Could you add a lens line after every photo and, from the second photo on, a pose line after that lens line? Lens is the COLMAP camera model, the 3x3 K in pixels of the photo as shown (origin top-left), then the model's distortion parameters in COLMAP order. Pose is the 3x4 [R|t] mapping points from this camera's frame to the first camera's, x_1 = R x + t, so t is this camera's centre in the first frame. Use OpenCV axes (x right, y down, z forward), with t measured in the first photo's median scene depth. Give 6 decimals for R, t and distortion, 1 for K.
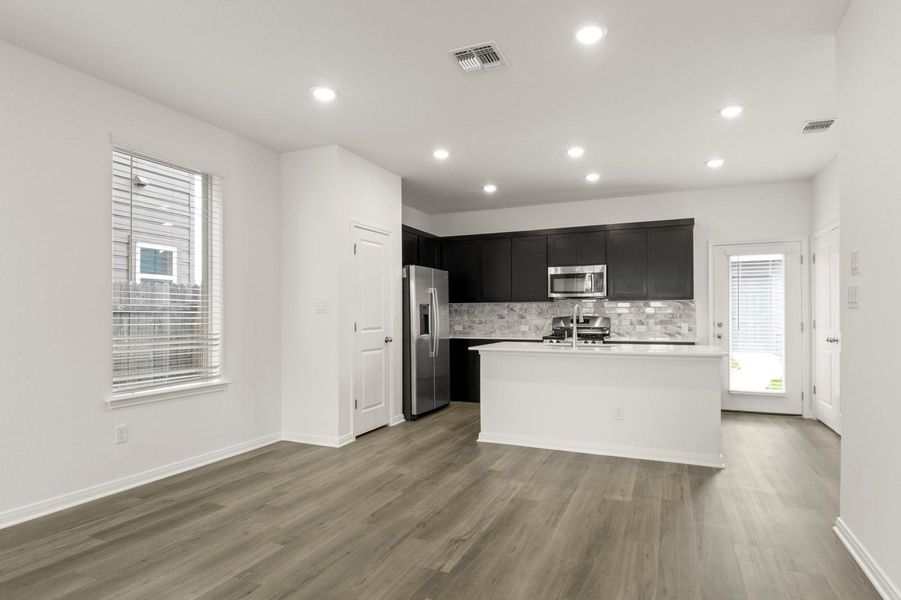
lens RADIAL K [[470.6, 0, 452.0], [0, 470.6, 319.1], [0, 0, 1]] dist [0.001213, -0.020908]
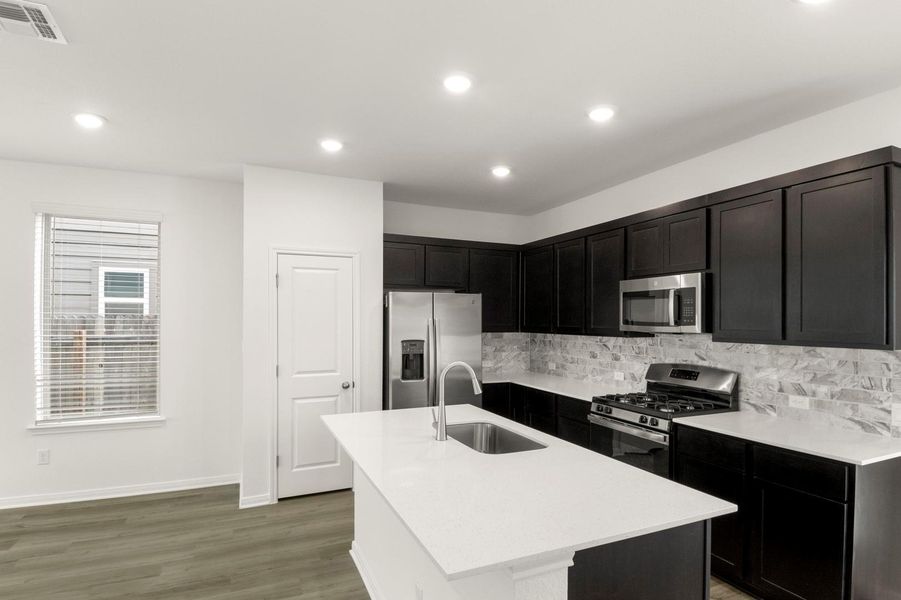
lens RADIAL K [[470.6, 0, 452.0], [0, 470.6, 319.1], [0, 0, 1]] dist [0.001213, -0.020908]
pose [[0.754618, 0.002927, -0.656158, 0.476480], [-0.011213, 0.999902, -0.008436, -0.058847], [0.656069, 0.013723, 0.754576, 0.447720]]
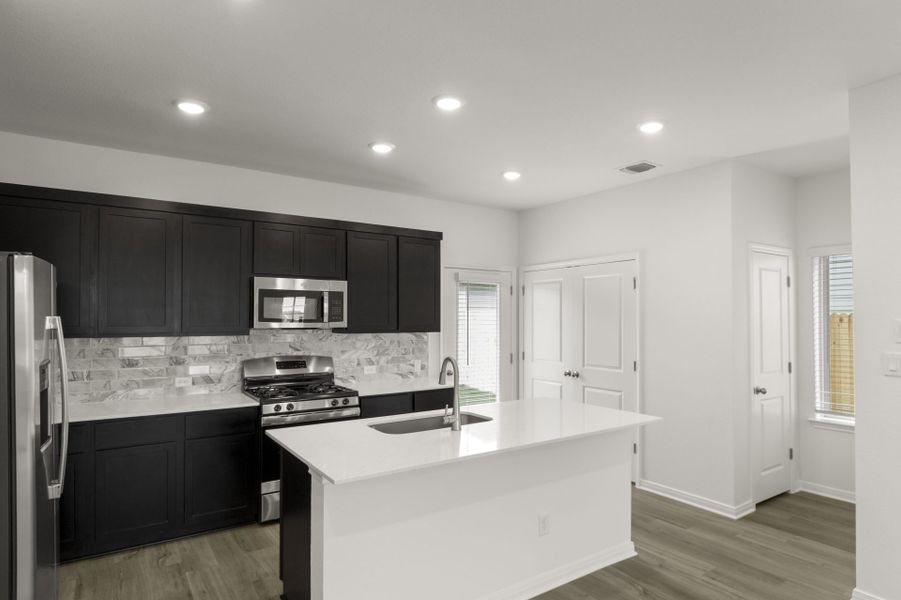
lens RADIAL K [[518.1, 0, 452.8], [0, 518.1, 317.4], [0, 0, 1]] dist [0.030862, -0.043022]
pose [[0.510087, 0.002349, 0.860119, -0.242910], [0.004432, 0.999976, -0.005360, -0.060448], [-0.860111, 0.006546, 0.510065, 0.509093]]
